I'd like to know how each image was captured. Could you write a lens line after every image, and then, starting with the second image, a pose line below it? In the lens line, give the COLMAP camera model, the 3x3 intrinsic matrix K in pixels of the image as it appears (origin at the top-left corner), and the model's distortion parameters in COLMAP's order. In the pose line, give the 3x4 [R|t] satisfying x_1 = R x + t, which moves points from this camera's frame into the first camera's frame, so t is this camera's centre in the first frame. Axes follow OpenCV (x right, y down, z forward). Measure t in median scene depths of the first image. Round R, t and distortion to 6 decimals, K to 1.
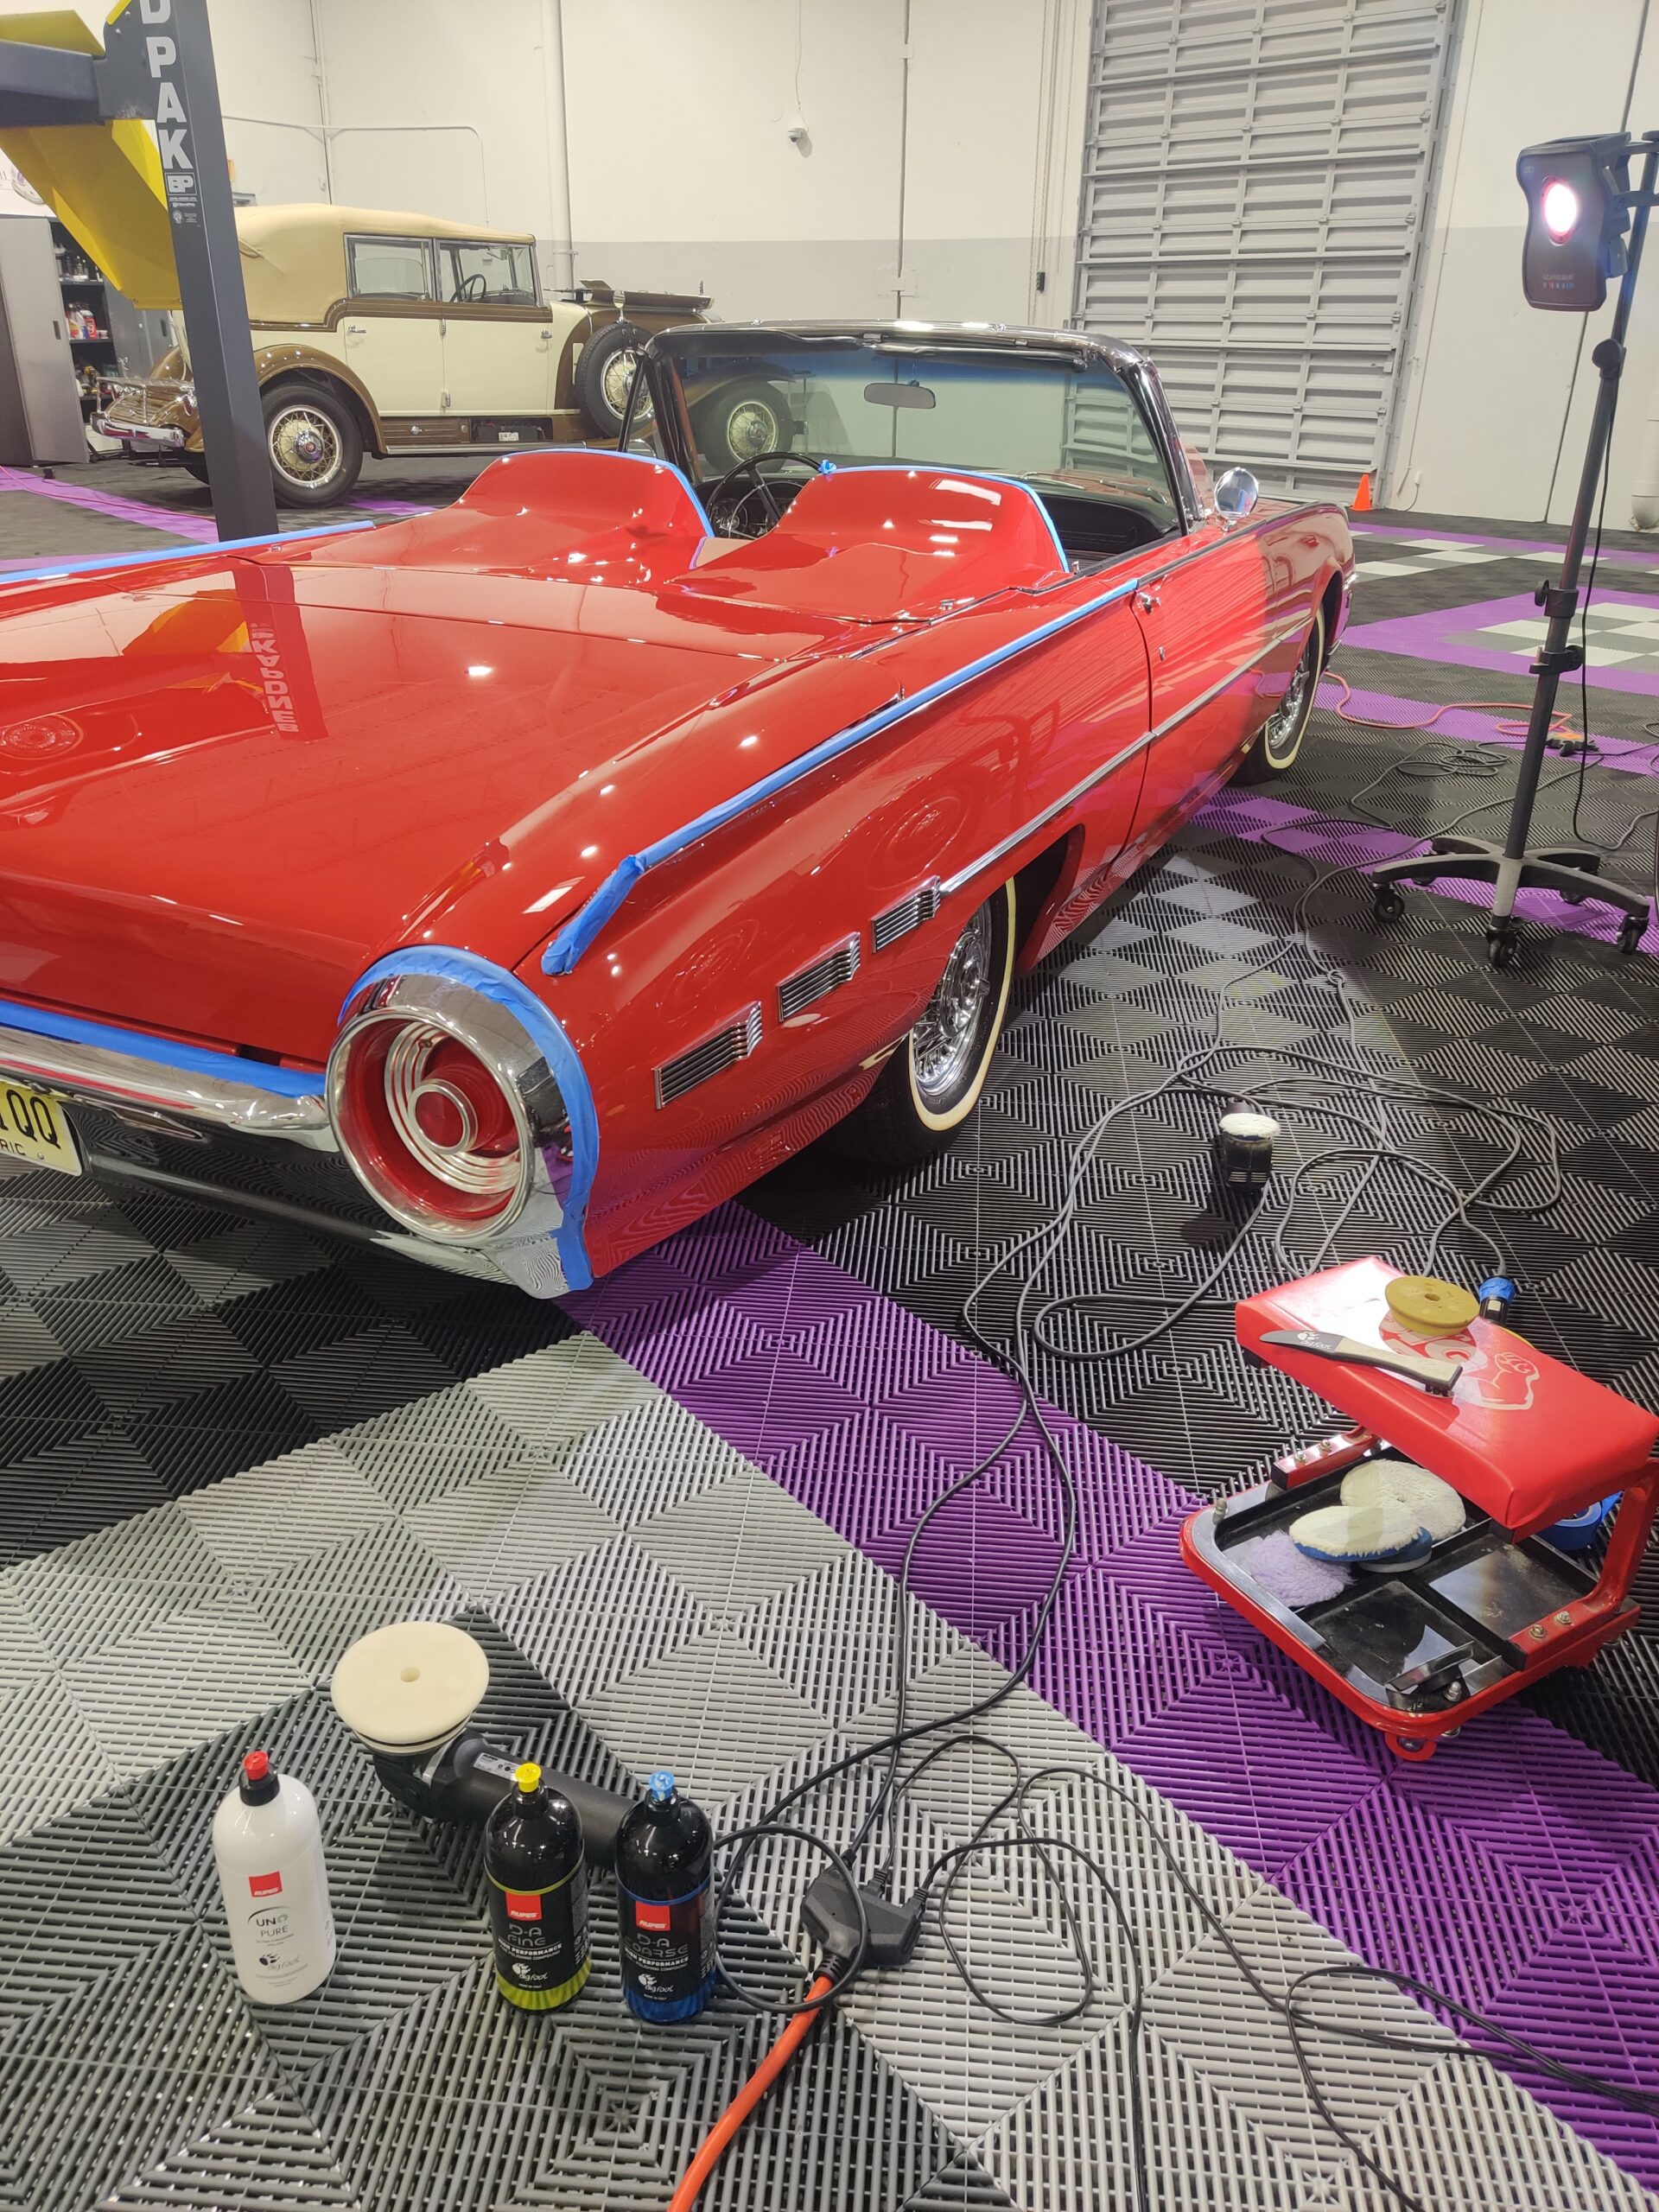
lens RADIAL K [[1681.5, 0, 818.2], [0, 1681.5, 1103.0], [0, 0, 1]] dist [0.046479, -0.024427]
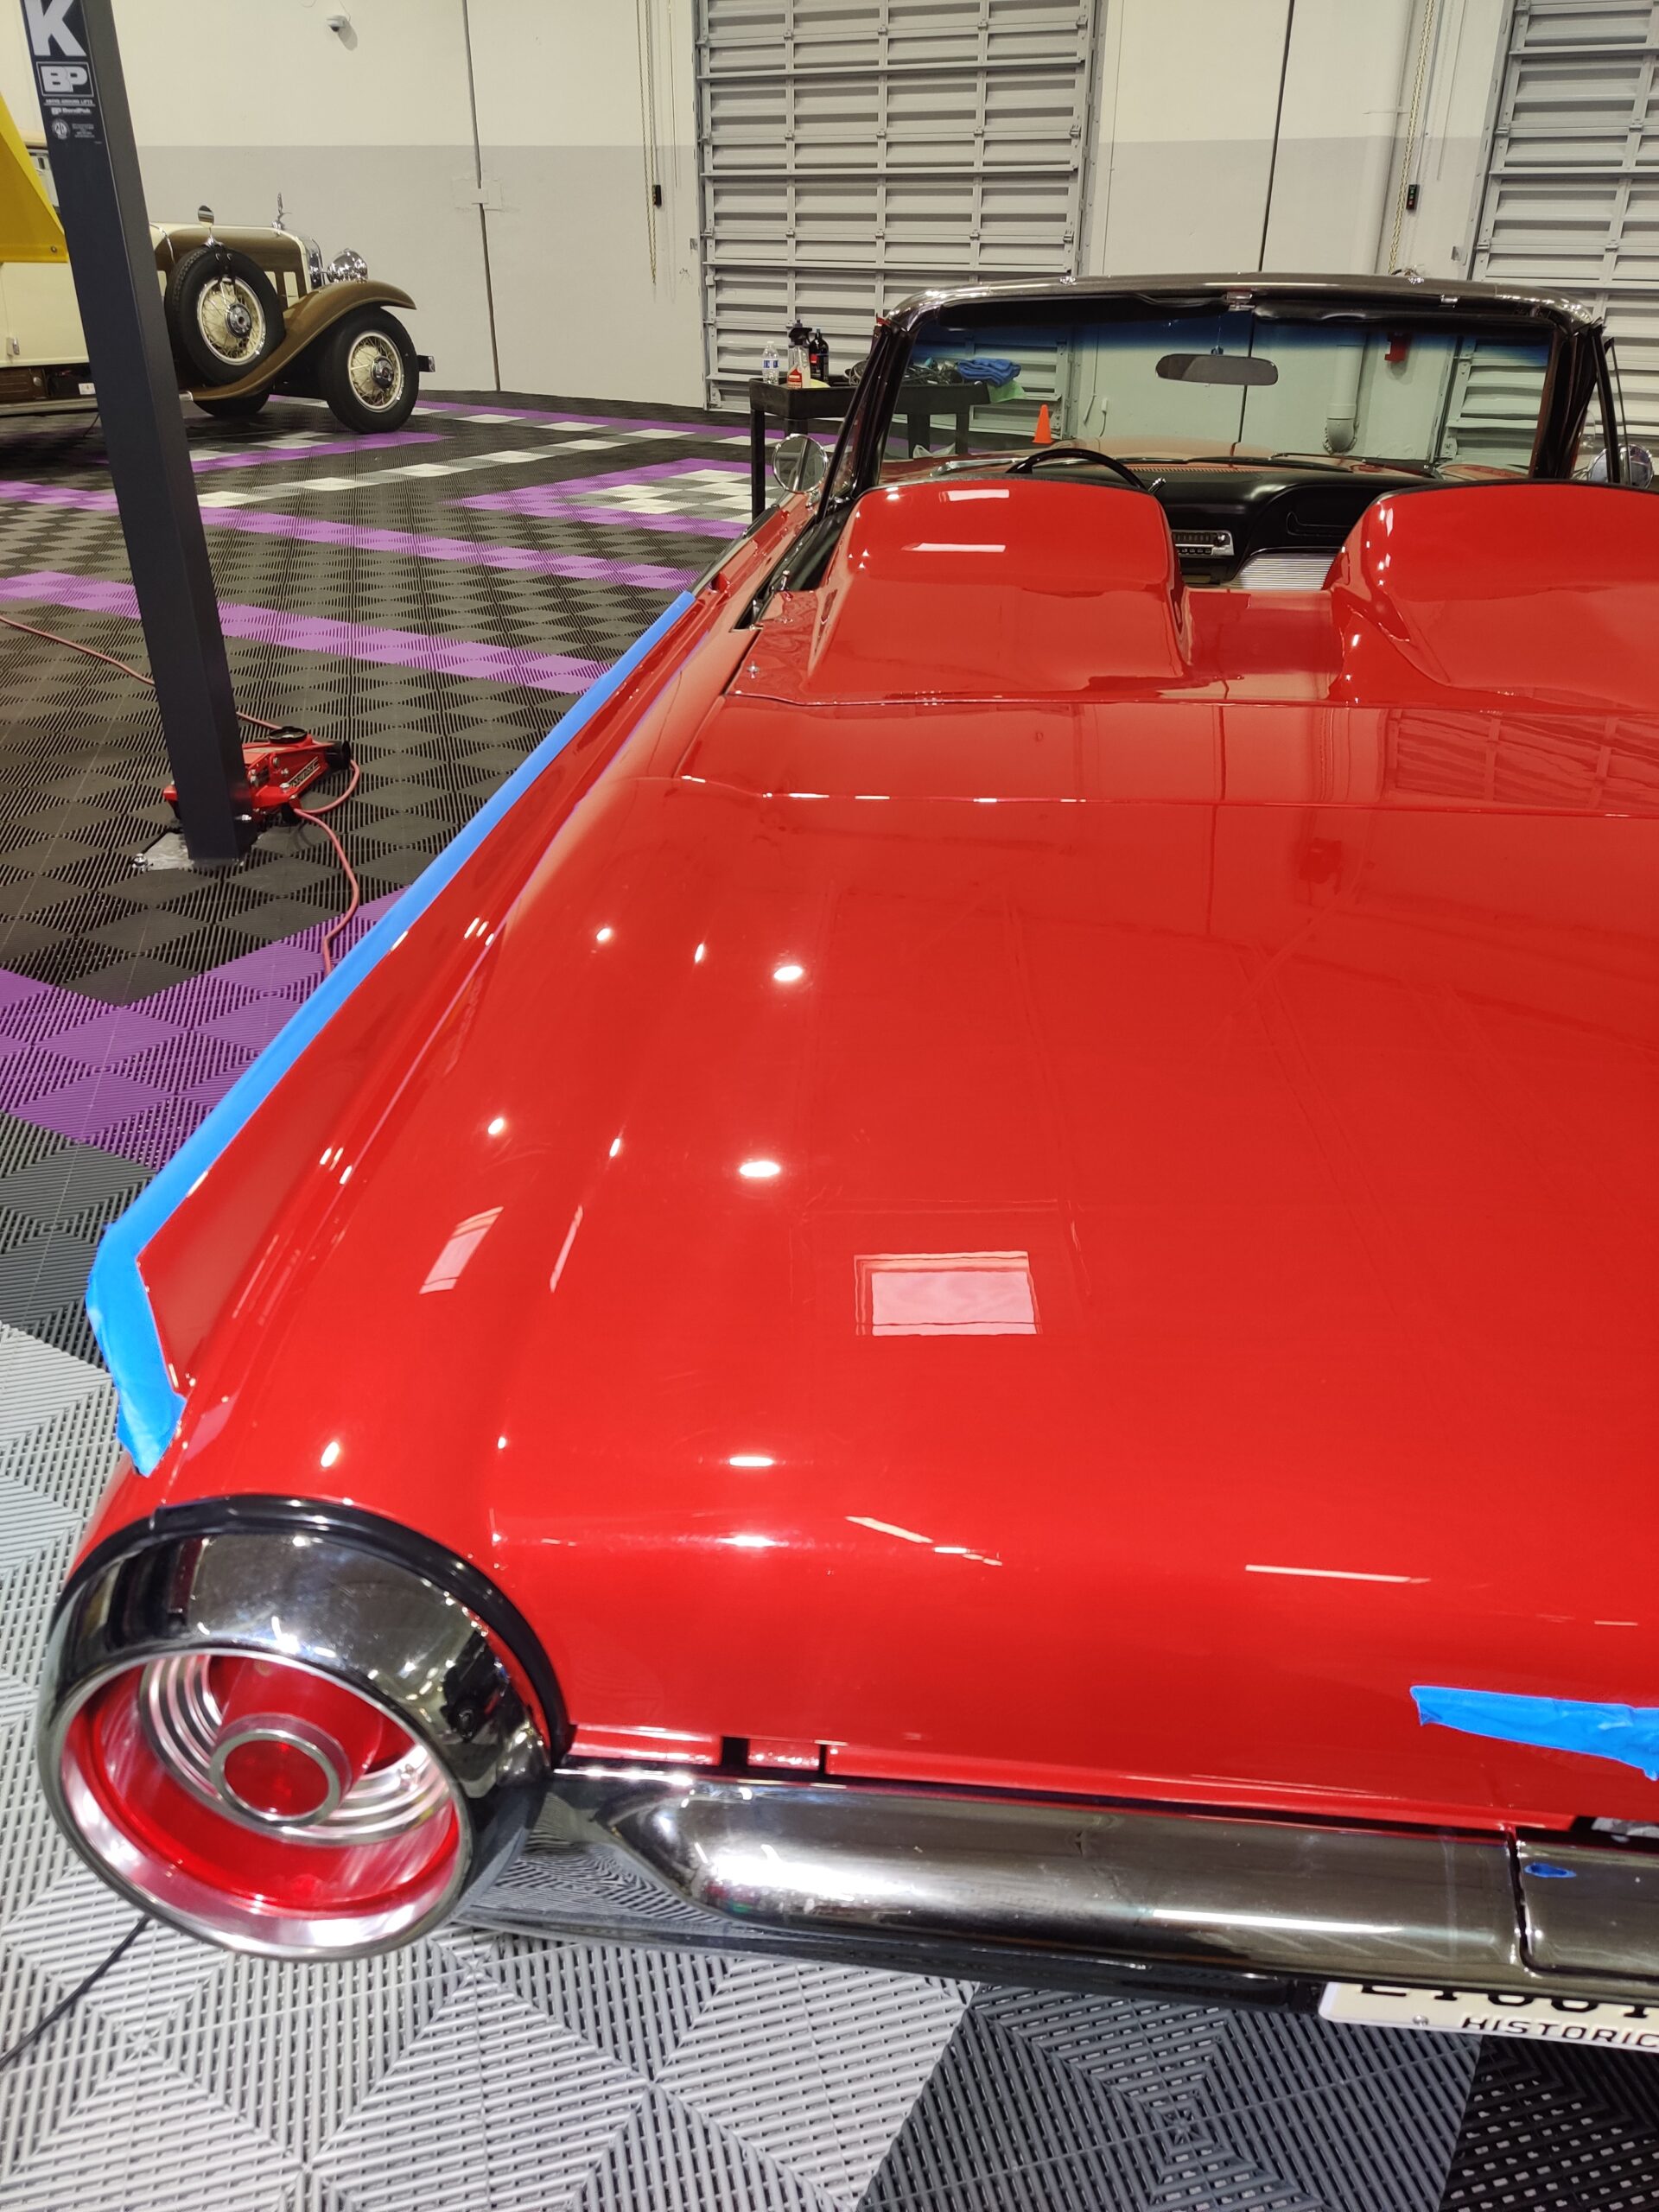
lens RADIAL K [[1681.5, 0, 837.9], [0, 1681.5, 1105.2], [0, 0, 1]] dist [0.046479, -0.024427]
pose [[0.945096, -0.156980, 0.286620, -0.363624], [0.143872, 0.987368, 0.066373, -0.148878], [-0.293419, -0.021493, 0.955742, 0.273000]]
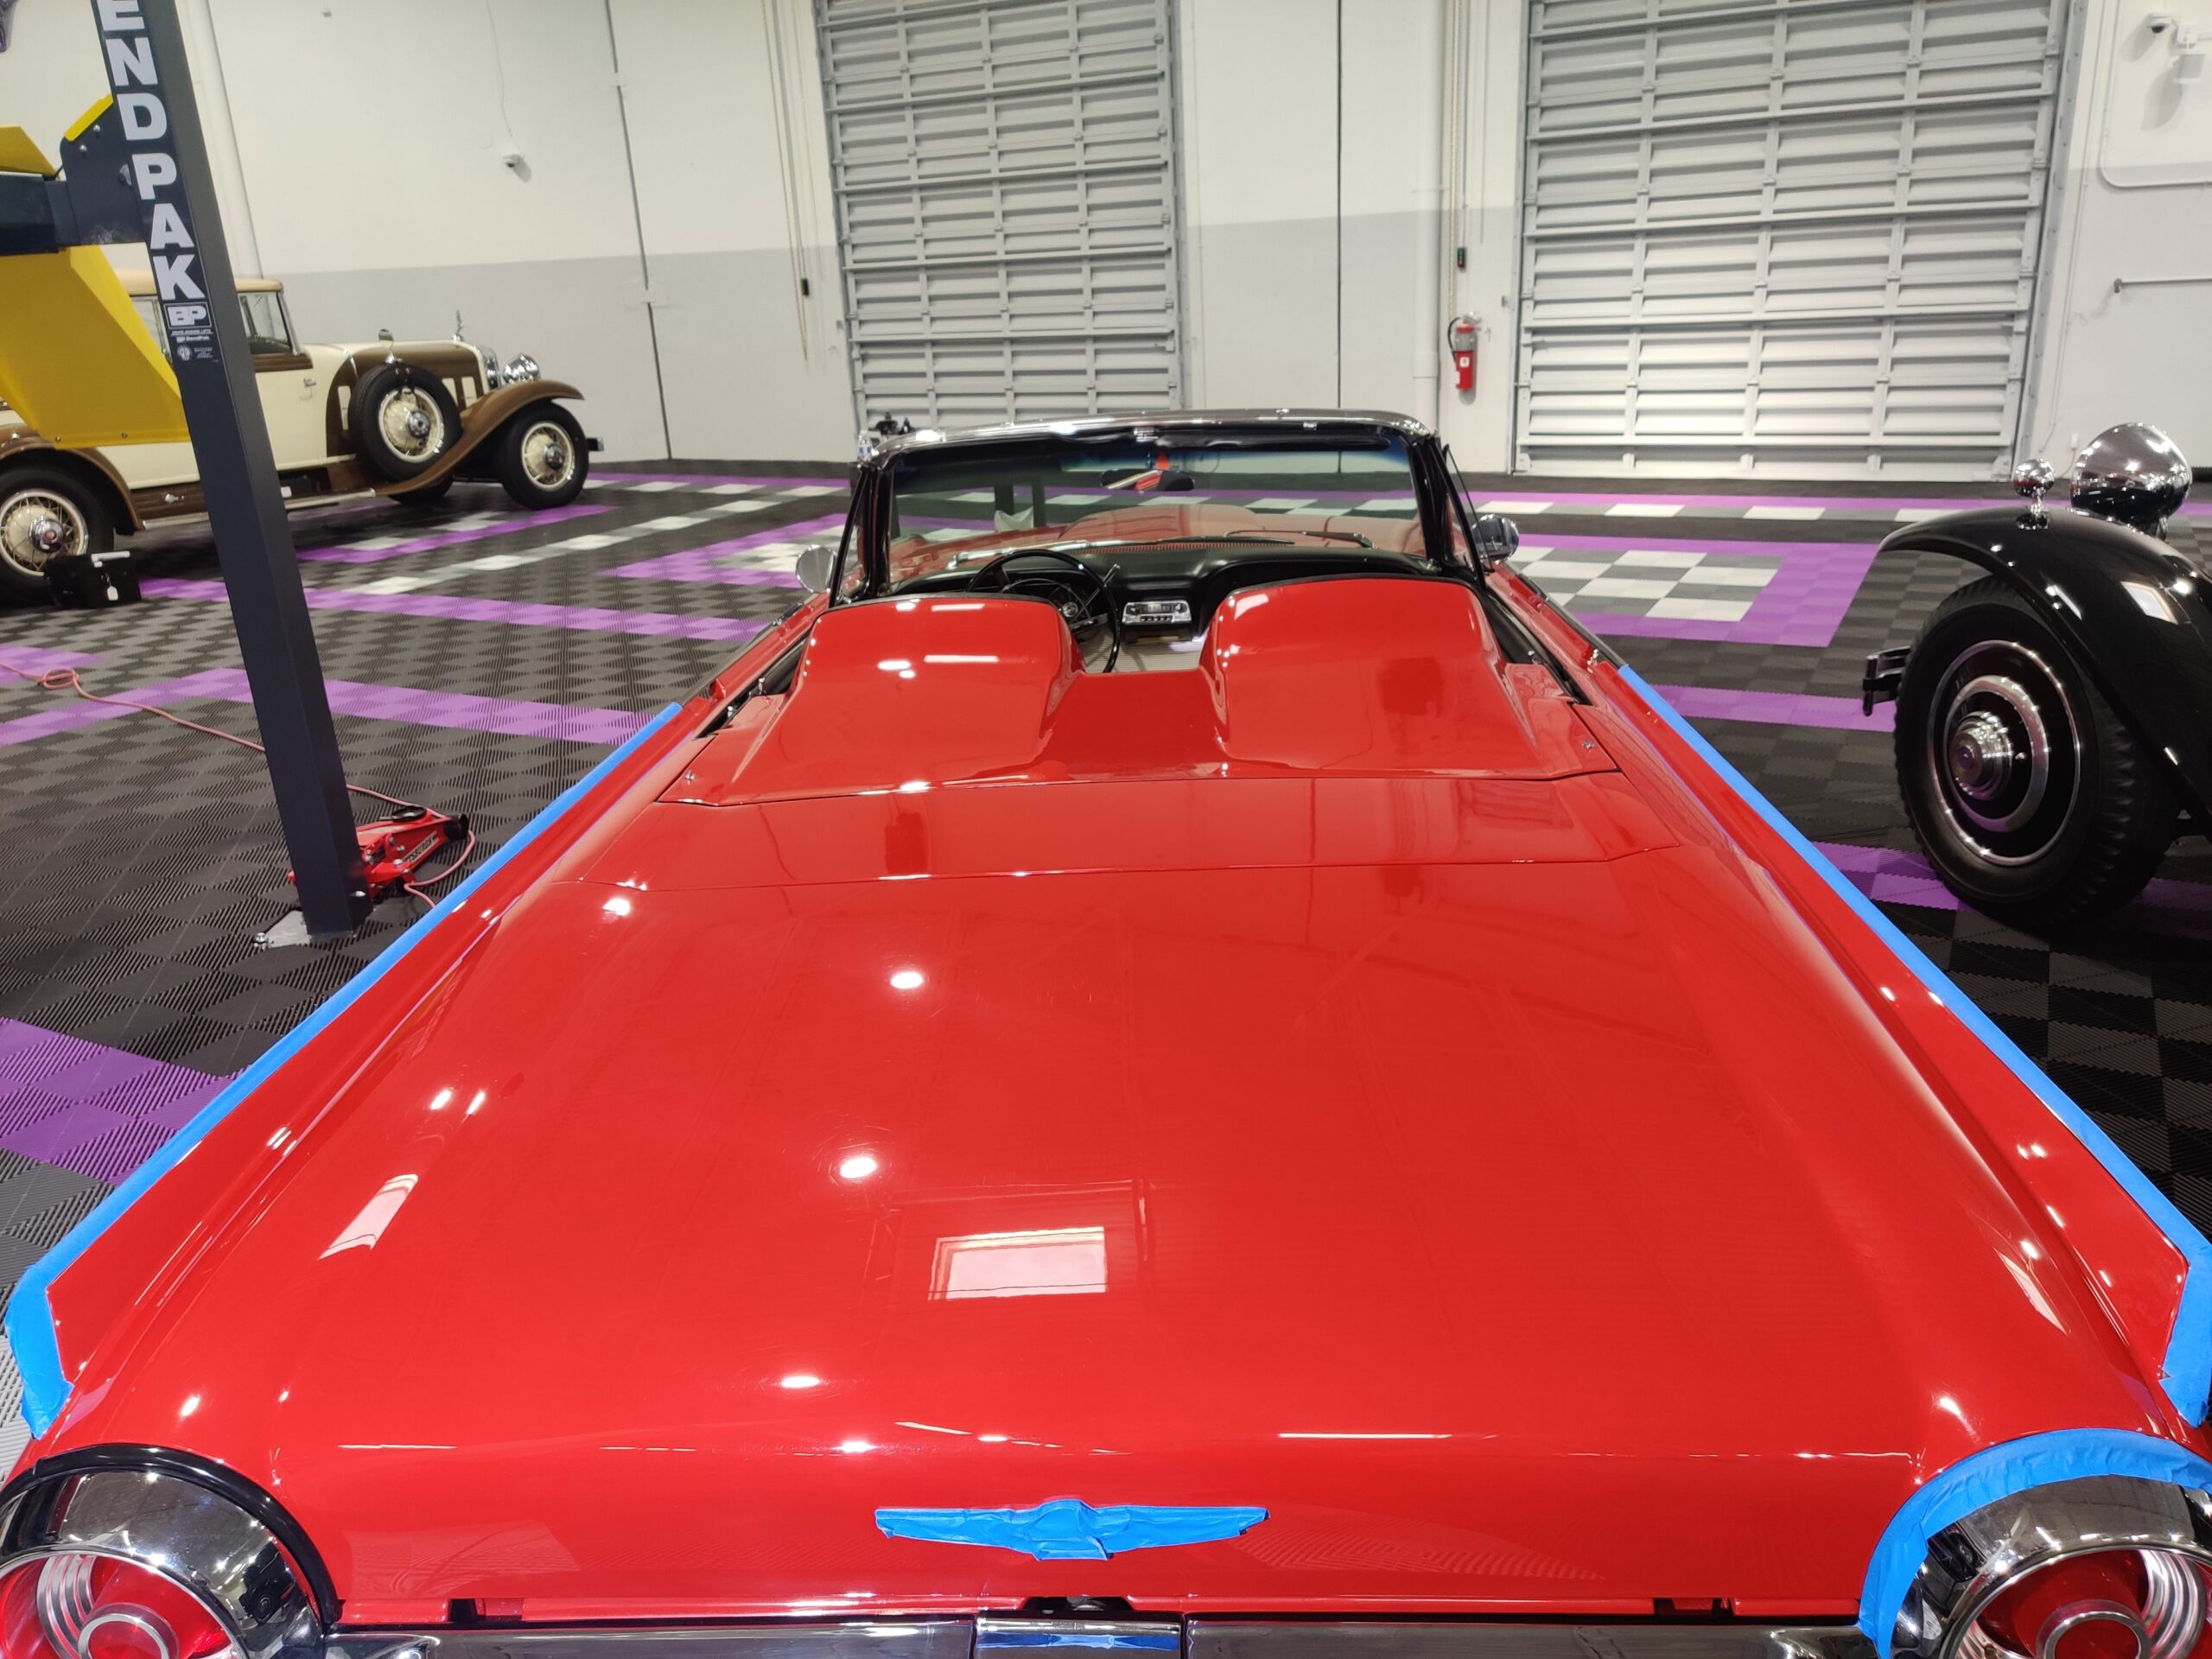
lens RADIAL K [[1681.5, 0, 1116.4], [0, 1681.5, 821.5], [0, 0, 1]] dist [0.046479, -0.024427]
pose [[0.924512, -0.176104, 0.338031, -0.297842], [0.216958, 0.972311, -0.086833, -0.141460], [-0.313380, 0.153617, 0.937120, 0.135626]]
